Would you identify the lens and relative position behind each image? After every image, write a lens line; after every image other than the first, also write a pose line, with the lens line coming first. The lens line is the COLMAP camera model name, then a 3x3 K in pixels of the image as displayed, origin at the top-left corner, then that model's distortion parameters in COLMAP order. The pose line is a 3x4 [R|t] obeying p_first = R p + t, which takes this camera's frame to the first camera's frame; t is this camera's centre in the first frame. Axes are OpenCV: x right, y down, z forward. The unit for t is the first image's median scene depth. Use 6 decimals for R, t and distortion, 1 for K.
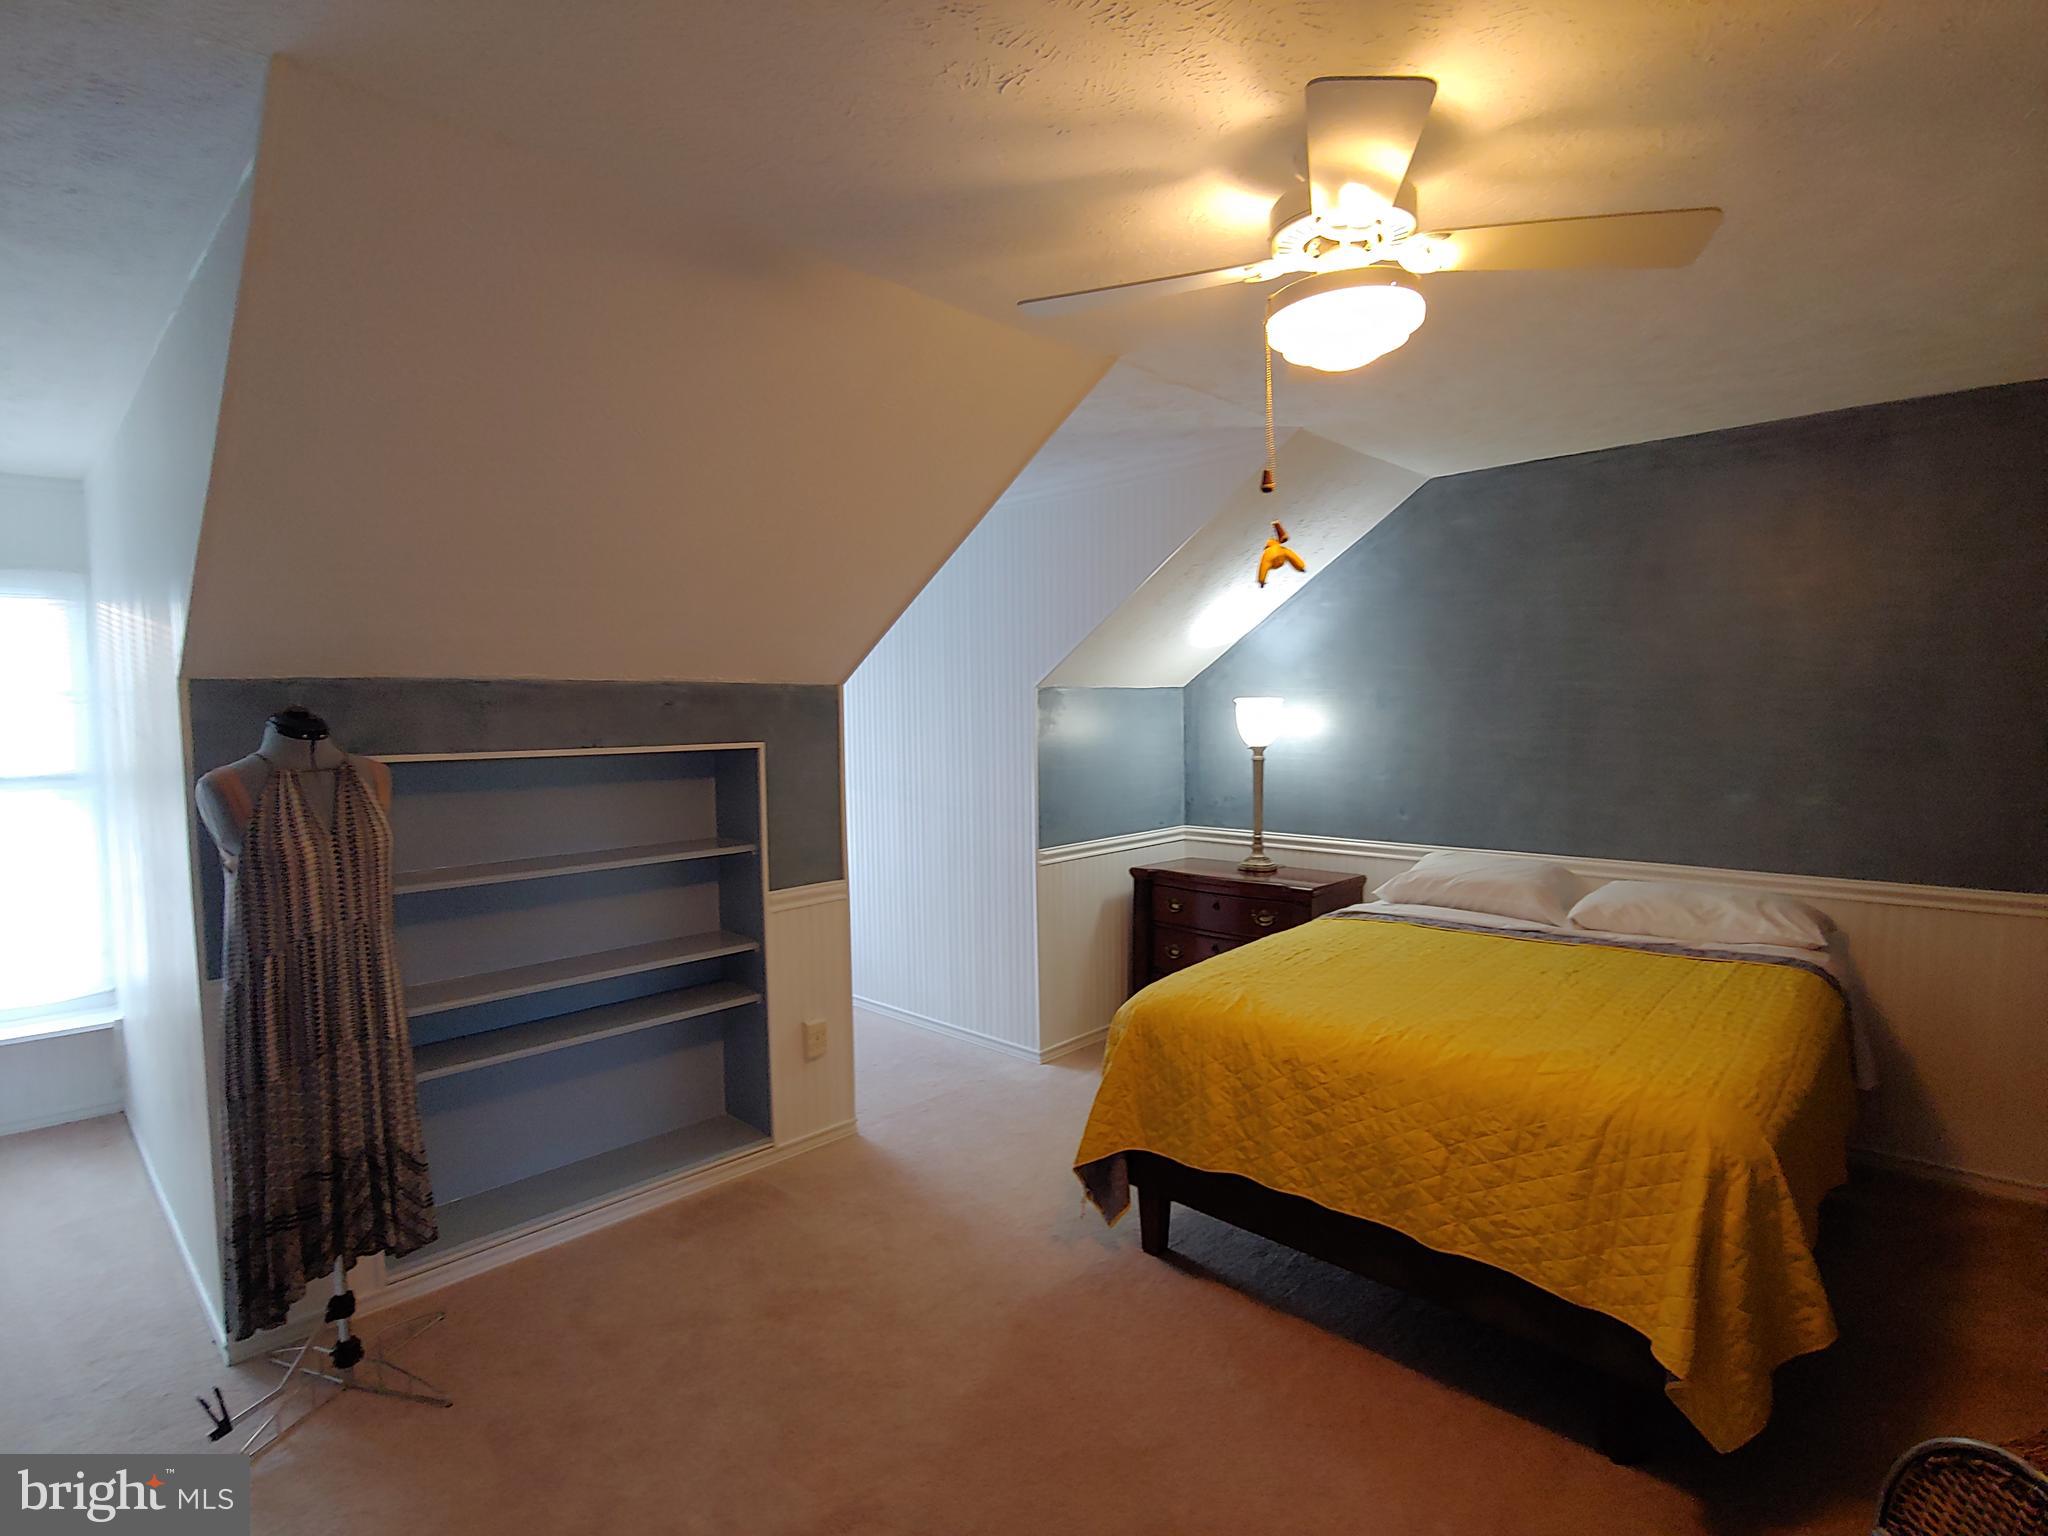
lens RADIAL K [[1049.1, 0, 1018.0], [0, 1049.1, 764.5], [0, 0, 1]] dist [0.007509, 0.001619]
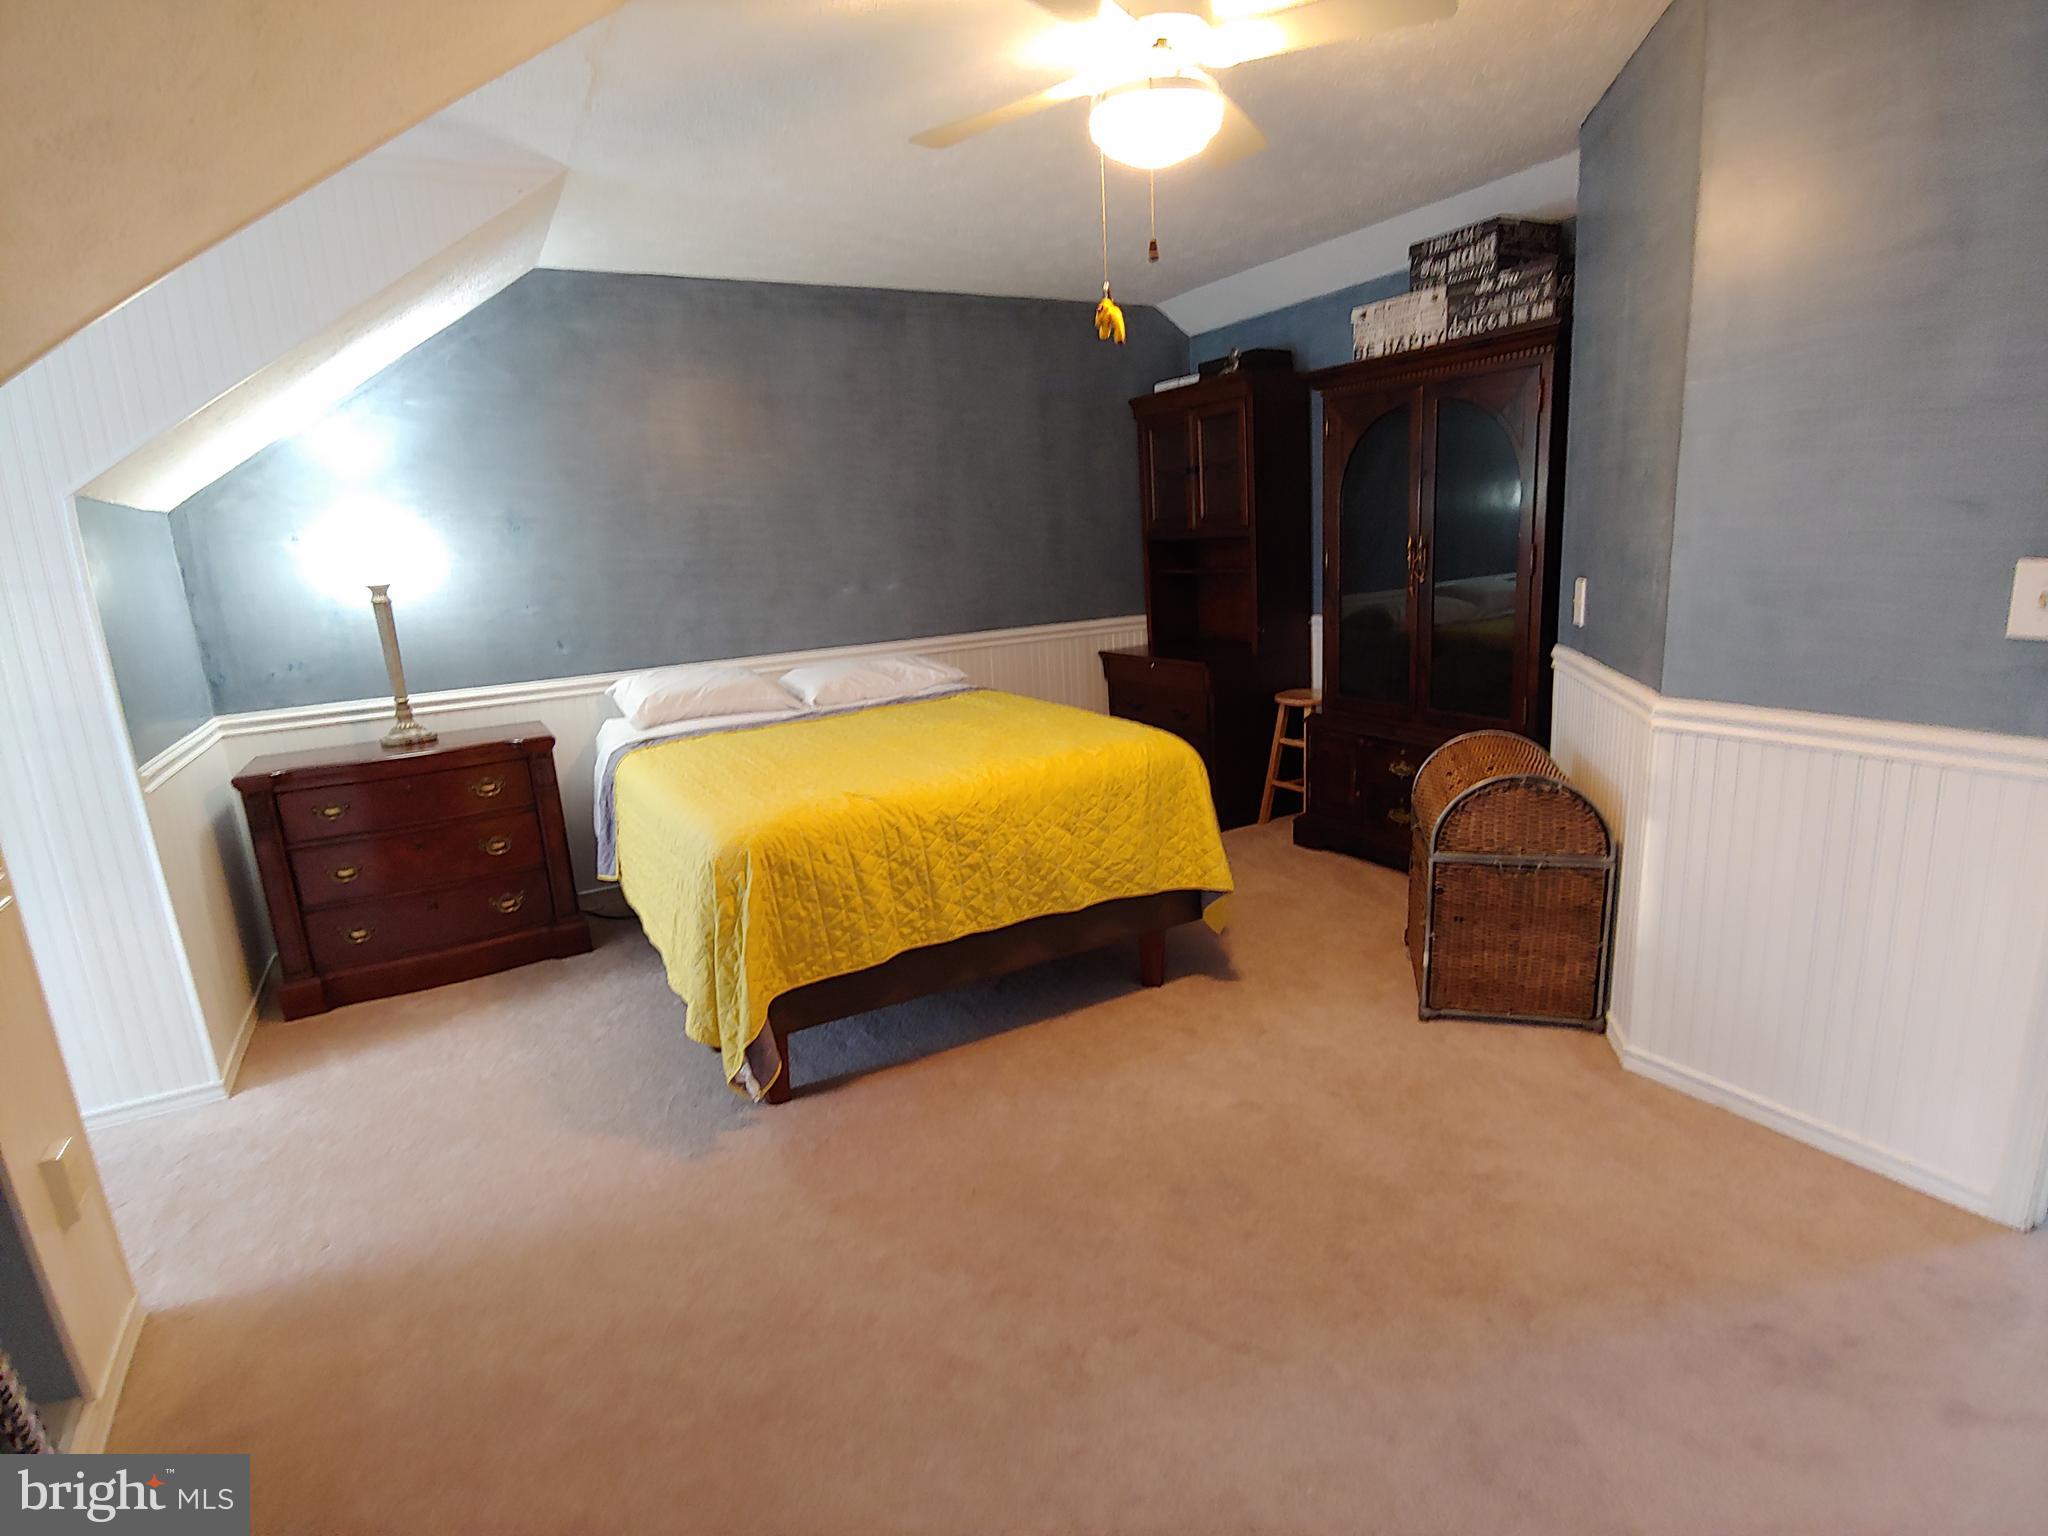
lens RADIAL K [[1049.1, 0, 1017.6], [0, 1049.1, 774.3], [0, 0, 1]] dist [0.007509, 0.001619]
pose [[0.292740, -0.214415, 0.931842, -0.582049], [0.109102, 0.975660, 0.190223, 0.034087], [-0.949947, 0.045980, 0.309008, 0.489520]]
